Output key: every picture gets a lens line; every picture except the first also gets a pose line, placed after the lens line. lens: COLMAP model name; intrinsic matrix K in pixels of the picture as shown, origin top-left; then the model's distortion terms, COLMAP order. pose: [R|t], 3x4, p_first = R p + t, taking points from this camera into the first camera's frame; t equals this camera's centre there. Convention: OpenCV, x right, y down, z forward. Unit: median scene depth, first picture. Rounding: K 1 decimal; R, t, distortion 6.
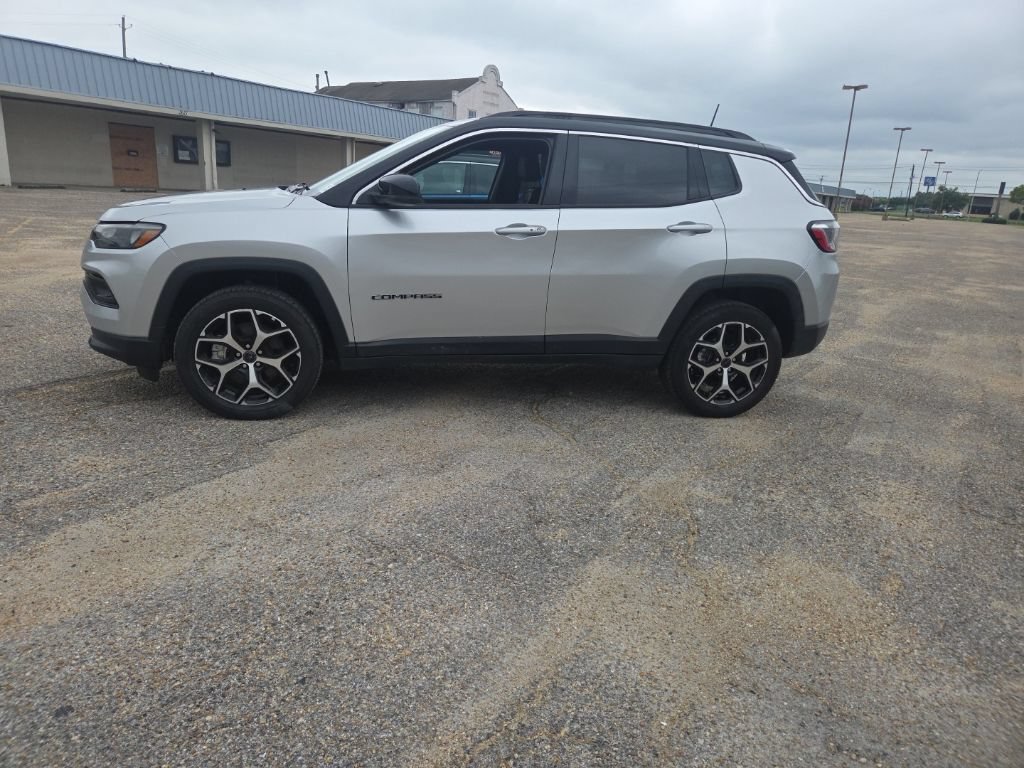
lens RADIAL K [[682.1, 0, 497.4], [0, 682.1, 366.3], [0, 0, 1]] dist [0.066065, -0.056811]
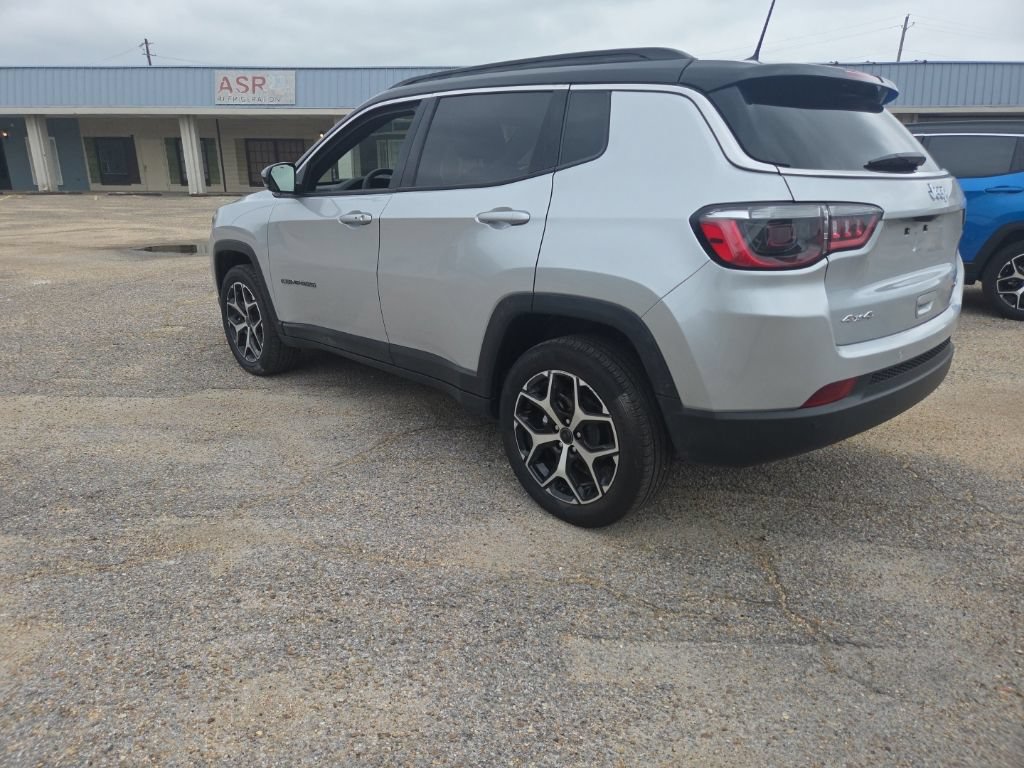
lens RADIAL K [[682.1, 0, 500.5], [0, 682.1, 378.0], [0, 0, 1]] dist [0.066065, -0.056811]
pose [[0.537749, 0.188011, -0.821874, 0.903122], [-0.181955, 0.977726, 0.104610, -0.124386], [0.823236, 0.093290, 0.559981, 0.678408]]
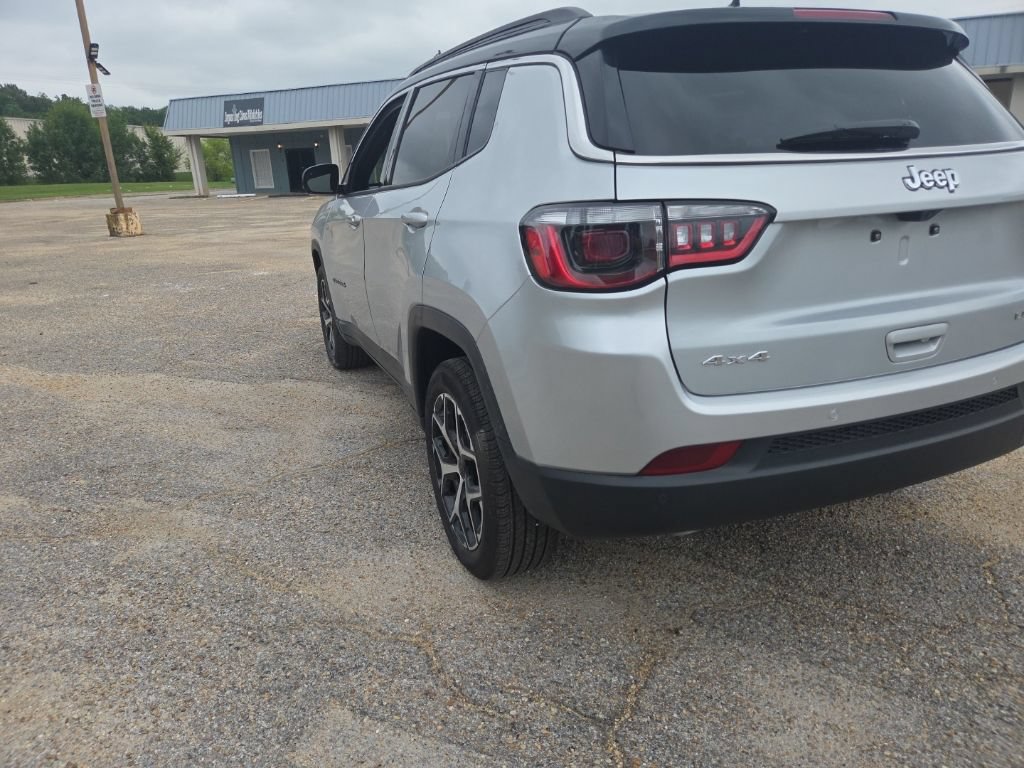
lens RADIAL K [[682.1, 0, 502.5], [0, 682.1, 382.4], [0, 0, 1]] dist [0.066065, -0.056811]
pose [[0.191785, 0.231453, -0.953755, 0.949017], [-0.197713, 0.960982, 0.193450, -0.206061], [0.961316, 0.151469, 0.230063, 1.013291]]
